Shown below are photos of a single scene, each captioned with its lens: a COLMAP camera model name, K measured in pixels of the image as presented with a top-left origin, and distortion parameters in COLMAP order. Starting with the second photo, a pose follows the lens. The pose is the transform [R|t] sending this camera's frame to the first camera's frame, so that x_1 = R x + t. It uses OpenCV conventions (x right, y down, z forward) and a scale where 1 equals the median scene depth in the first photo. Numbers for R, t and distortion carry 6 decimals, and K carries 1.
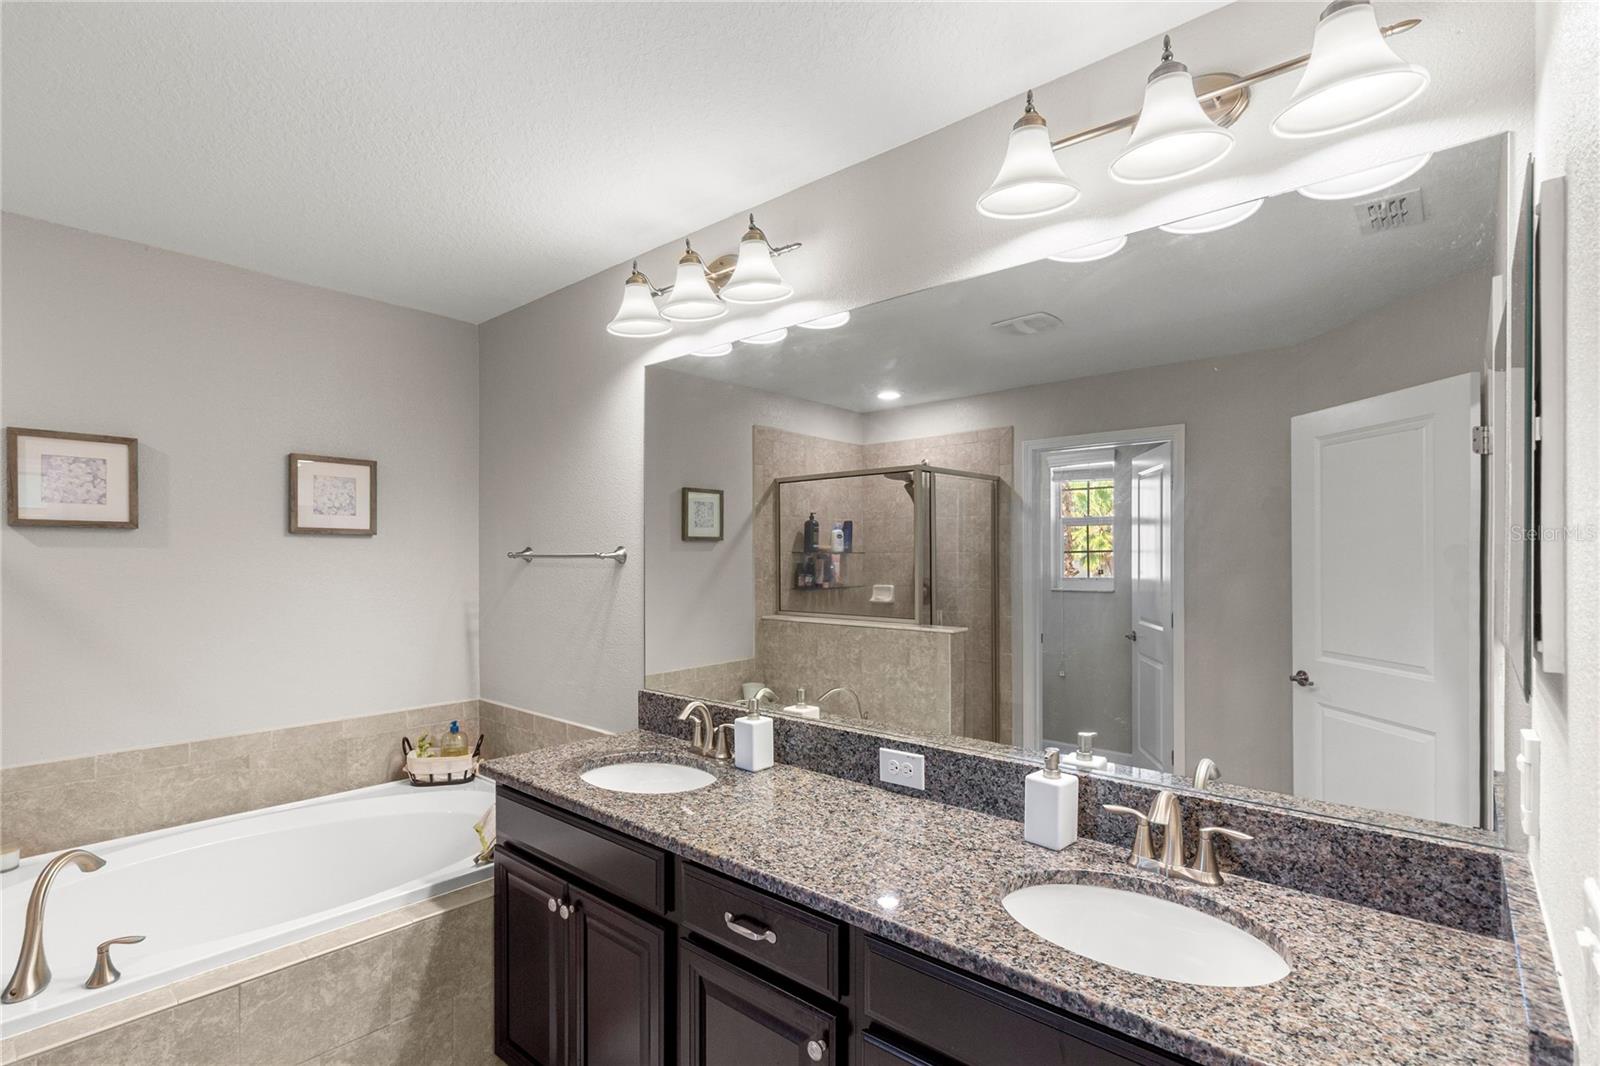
lens RADIAL K [[759.0, 0, 799.9], [0, 759.0, 547.3], [0, 0, 1]] dist [0.002673, 0.000390]
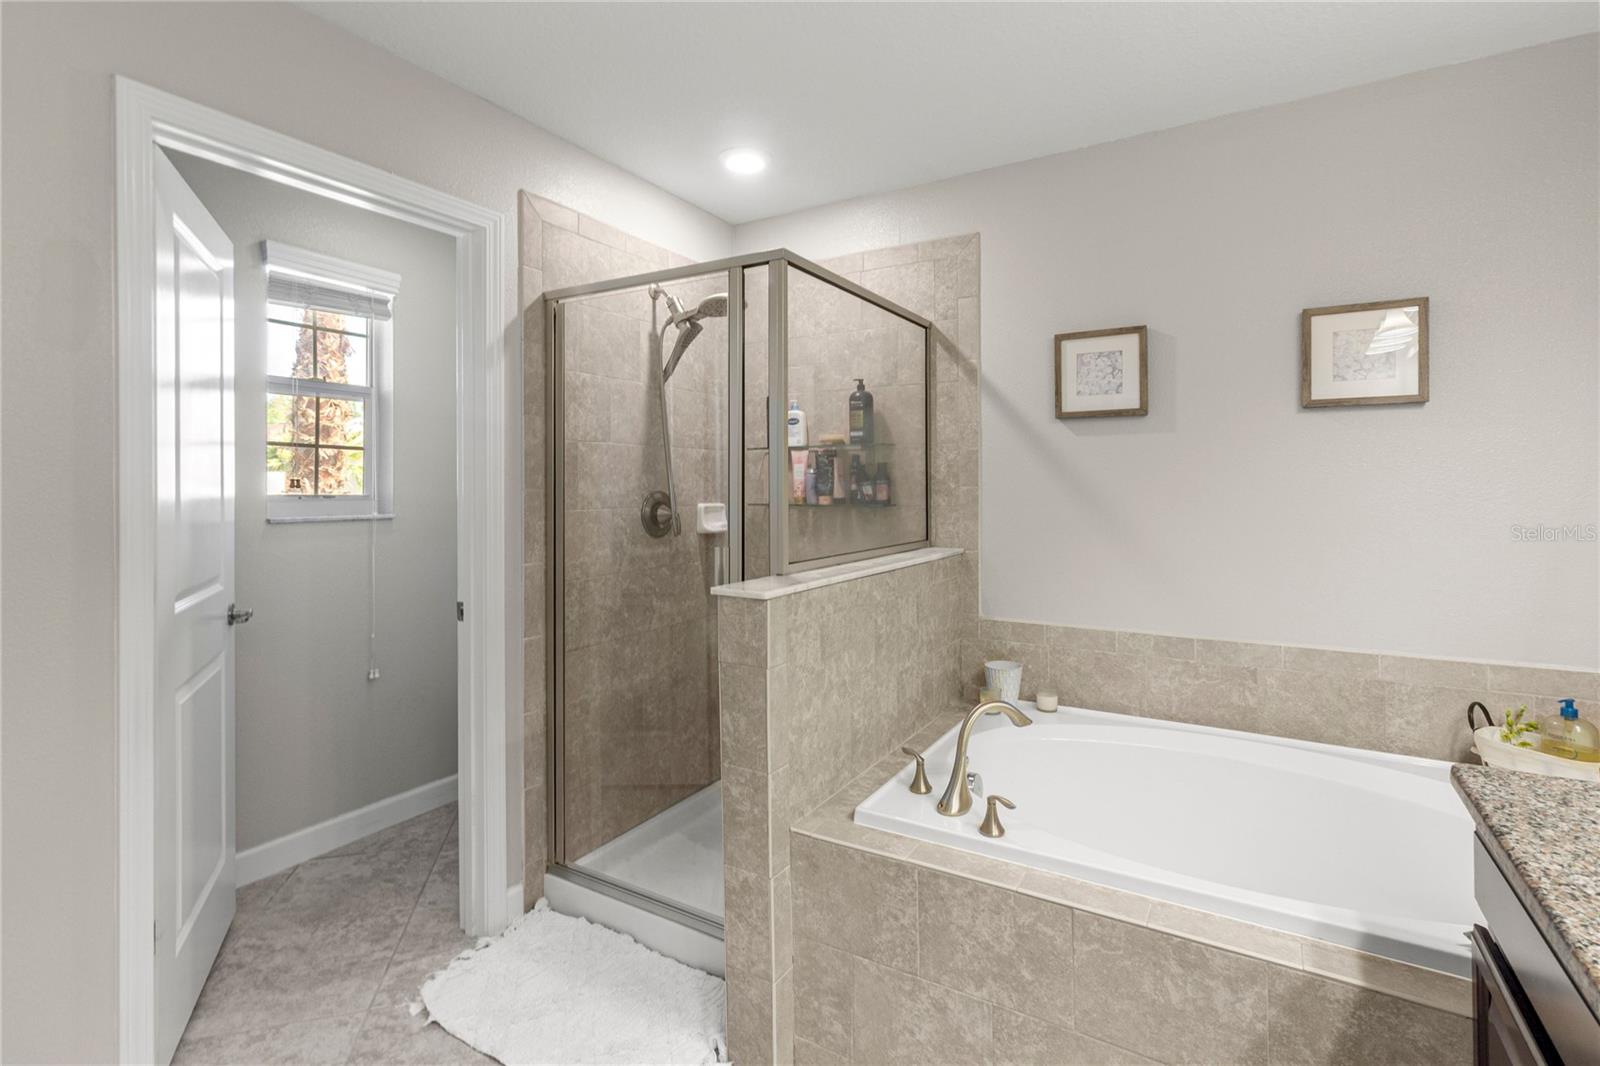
lens RADIAL K [[759.0, 0, 800.3], [0, 759.0, 485.2], [0, 0, 1]] dist [0.002673, 0.000390]
pose [[0.177424, -0.004086, -0.984126, 0.035925], [0.016311, 0.999866, -0.001210, 0.063297], [0.983999, -0.015838, 0.177467, 0.371818]]
